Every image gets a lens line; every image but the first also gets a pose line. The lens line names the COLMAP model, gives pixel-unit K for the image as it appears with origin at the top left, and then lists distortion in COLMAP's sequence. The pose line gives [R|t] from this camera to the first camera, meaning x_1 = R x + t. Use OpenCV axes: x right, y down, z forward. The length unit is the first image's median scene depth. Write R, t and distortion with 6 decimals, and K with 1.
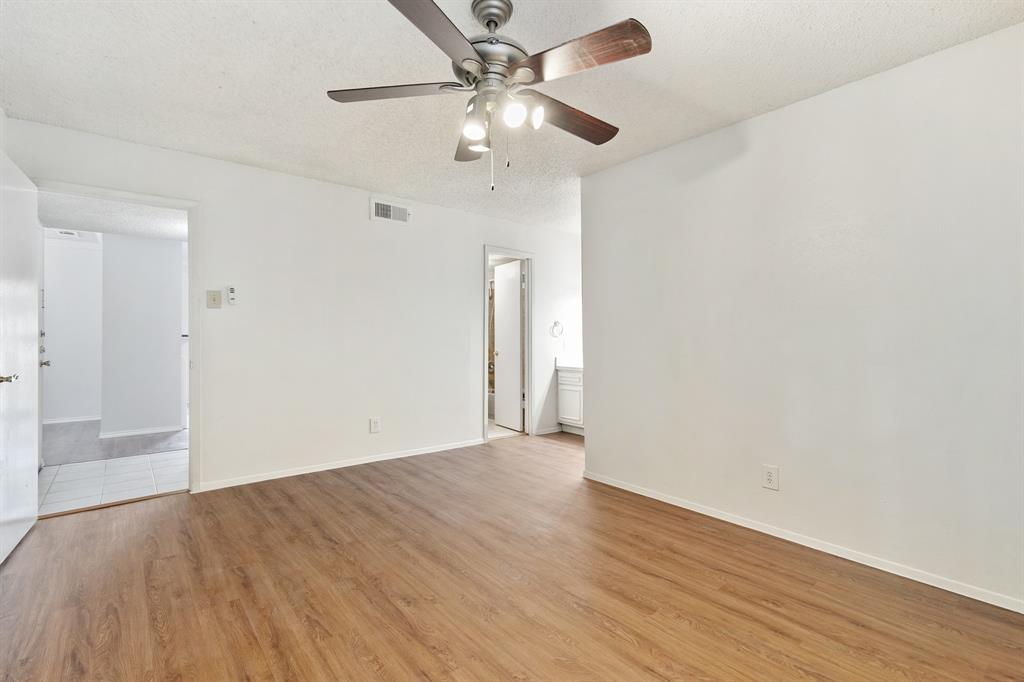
lens RADIAL K [[465.8, 0, 512.2], [0, 465.8, 338.9], [0, 0, 1]] dist [0.005167, -0.002125]
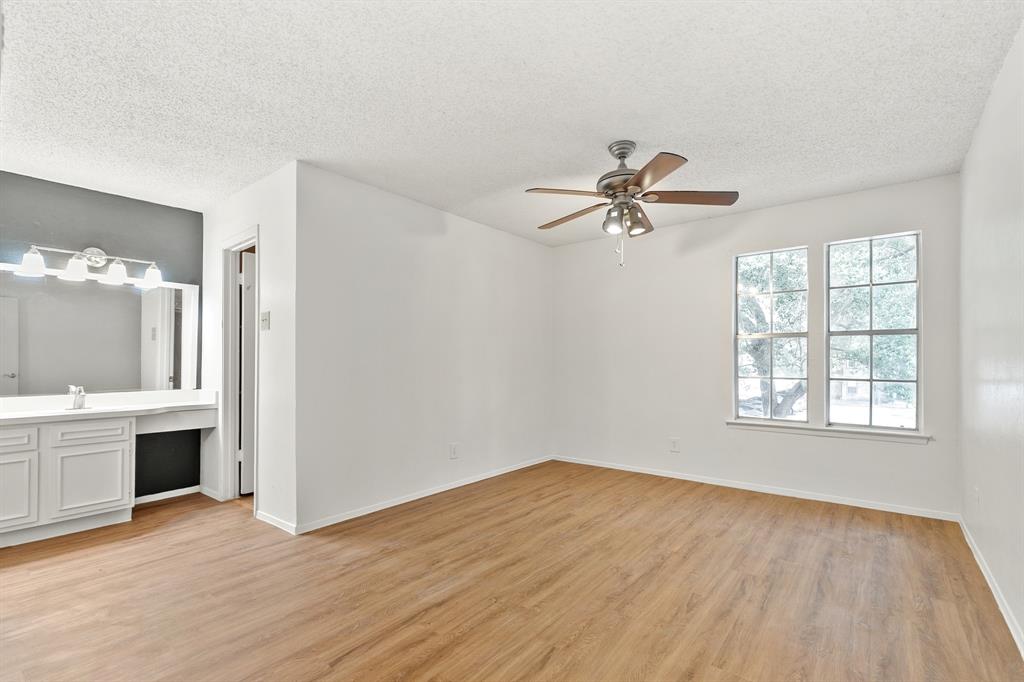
lens RADIAL K [[465.8, 0, 508.4], [0, 465.8, 358.3], [0, 0, 1]] dist [0.005167, -0.002125]
pose [[-0.201569, 0.001457, 0.979473, -1.154431], [0.002579, 0.999996, -0.000956, -0.010430], [-0.979471, 0.002333, -0.201572, 1.311329]]
